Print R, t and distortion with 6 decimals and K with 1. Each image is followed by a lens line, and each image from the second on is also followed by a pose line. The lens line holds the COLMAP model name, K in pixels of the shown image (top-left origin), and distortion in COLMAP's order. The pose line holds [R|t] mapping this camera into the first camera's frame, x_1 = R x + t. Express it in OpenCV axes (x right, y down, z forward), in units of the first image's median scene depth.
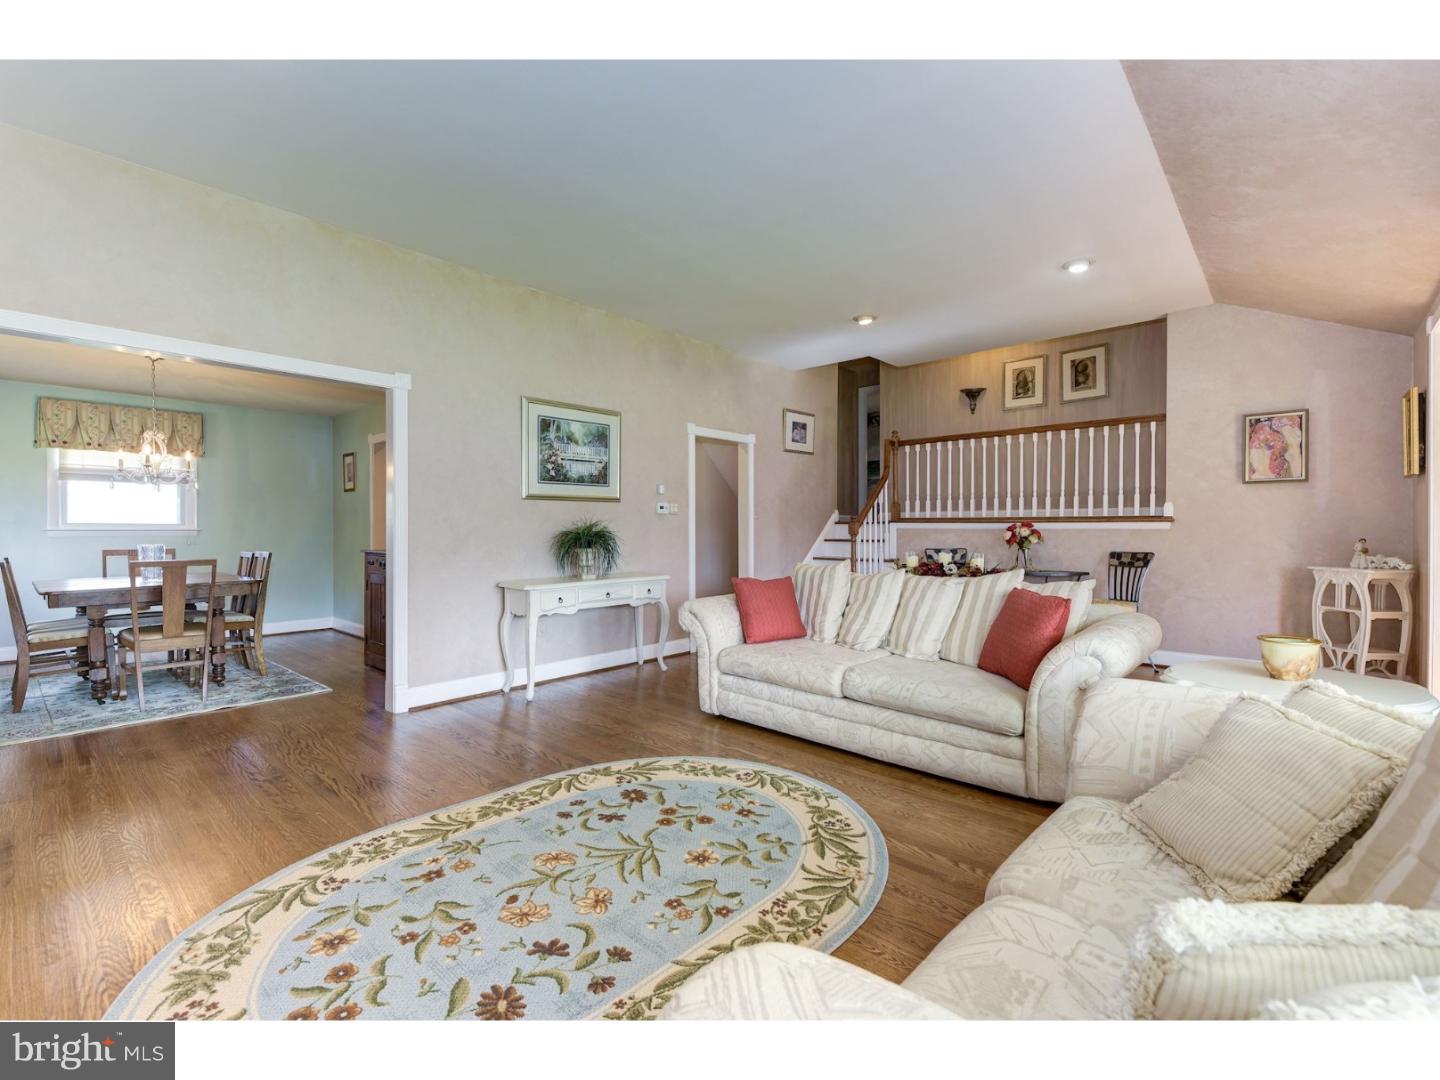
lens RADIAL K [[643.9, 0, 744.9], [0, 643.9, 530.3], [0, 0, 1]] dist [0.003164, -0.000773]
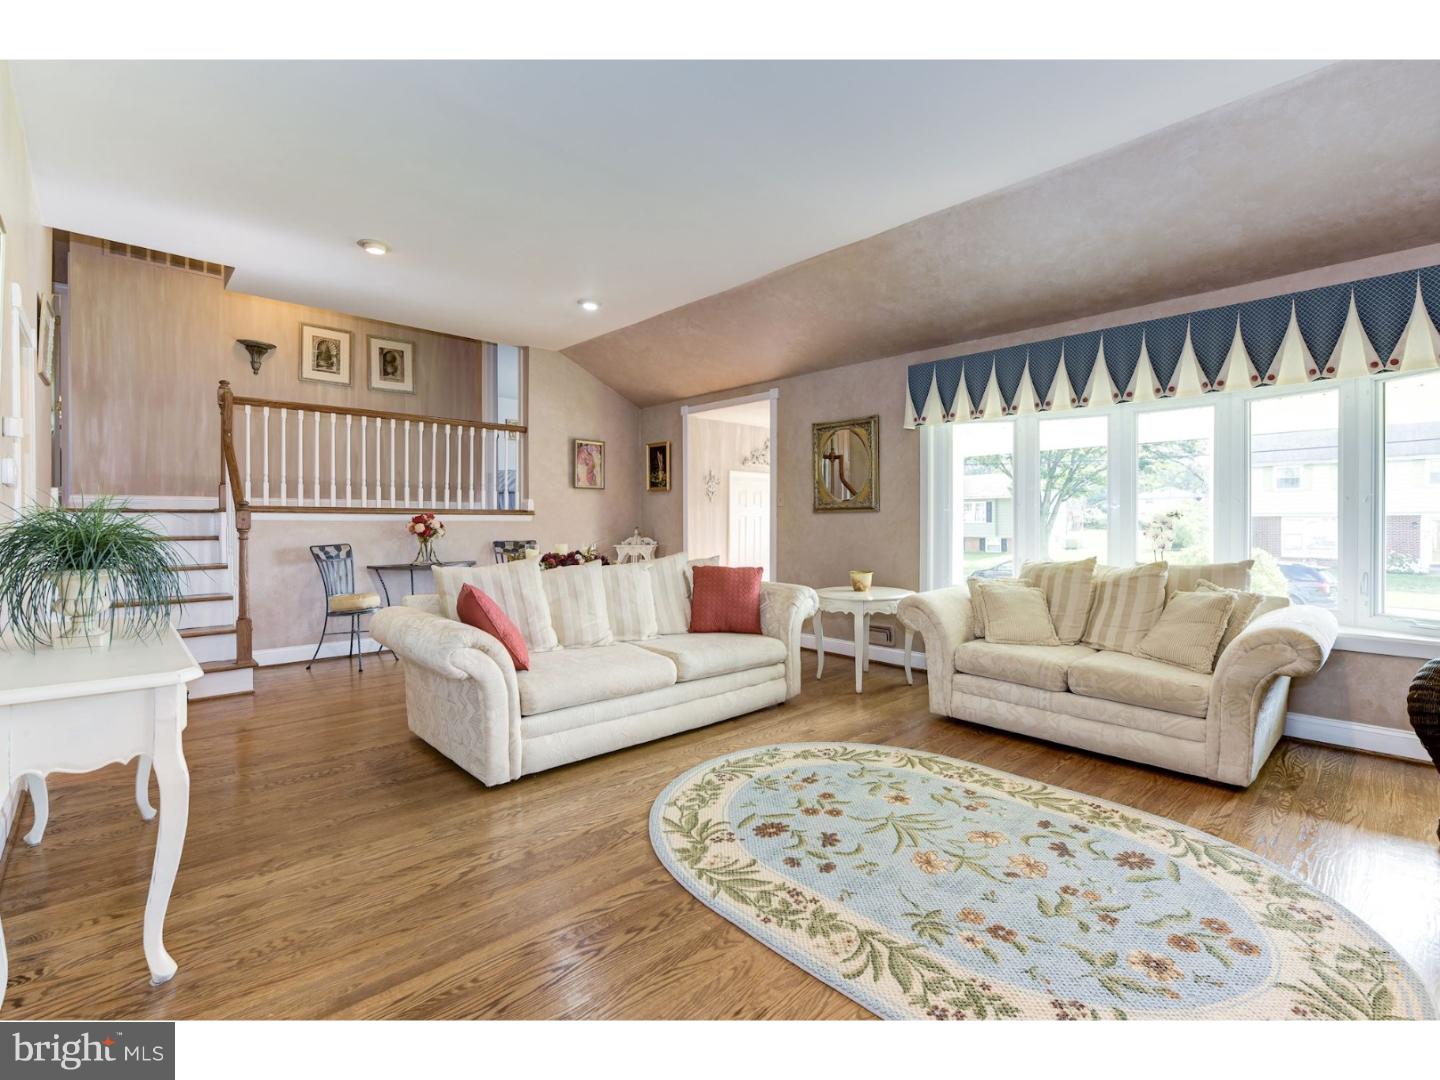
lens RADIAL K [[643.9, 0, 724.9], [0, 643.9, 526.7], [0, 0, 1]] dist [0.003164, -0.000773]
pose [[0.088563, -0.009154, 0.996029, -0.993693], [0.001778, 0.999958, 0.009032, -0.002584], [-0.996069, 0.000971, 0.088575, 0.945948]]
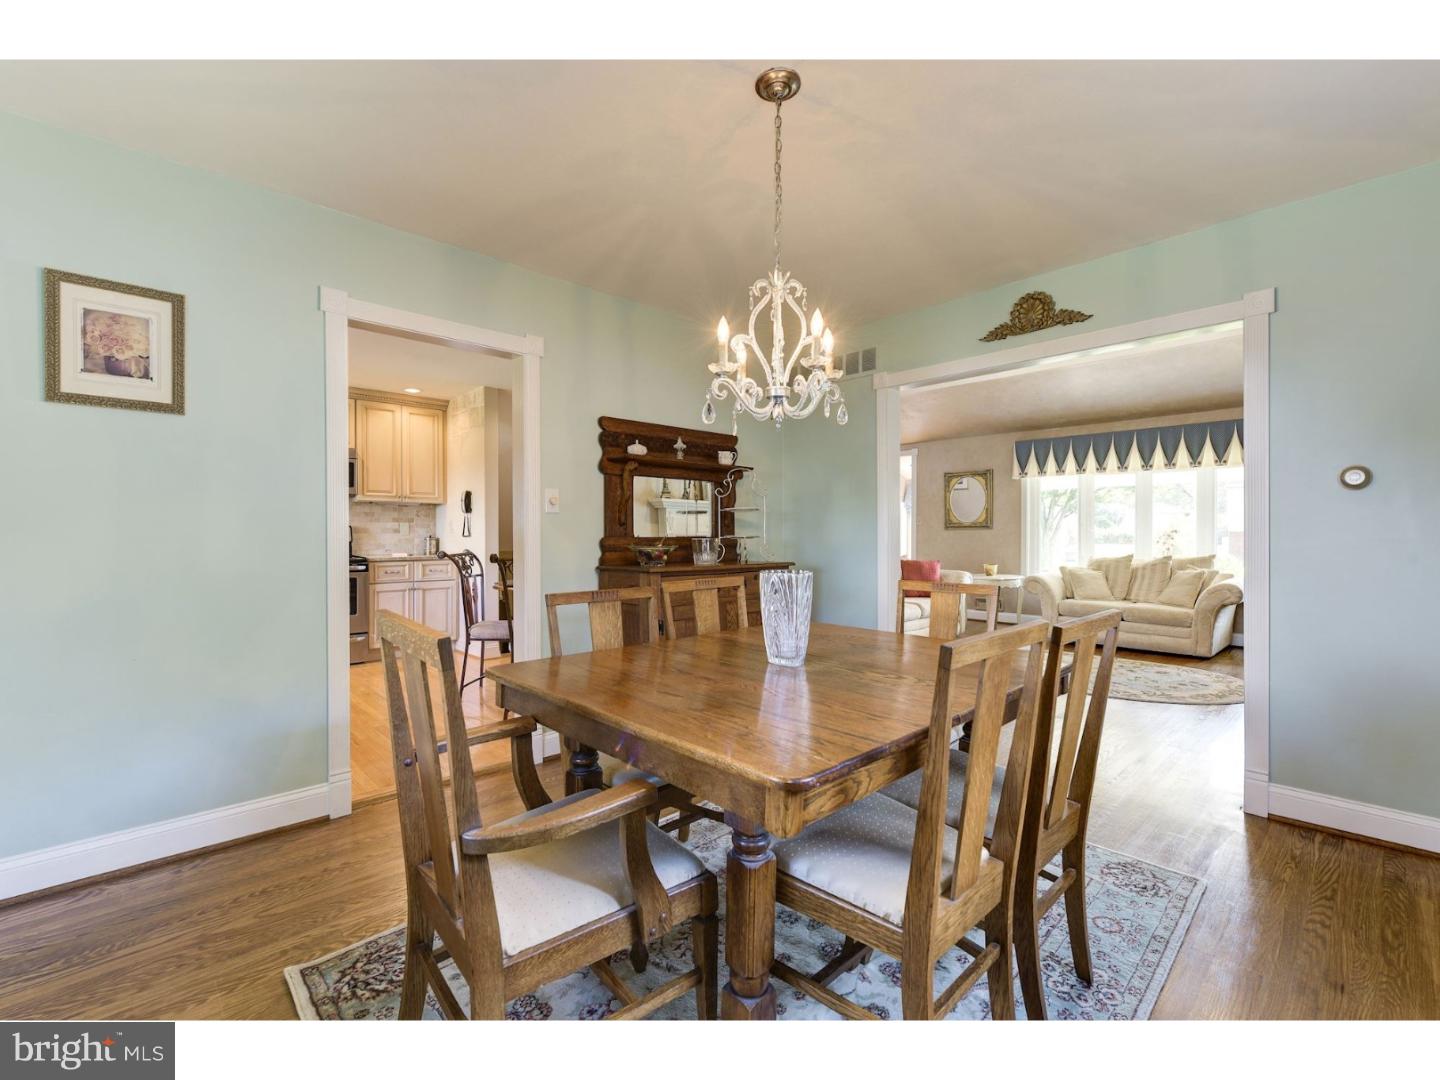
lens RADIAL K [[643.9, 0, 724.4], [0, 643.9, 539.2], [0, 0, 1]] dist [0.003164, -0.000773]
pose [[0.077702, -0.007655, 0.996947, -2.199312], [-0.001160, 0.999969, 0.007768, -0.000830], [-0.996976, -0.001760, 0.077691, 1.678140]]
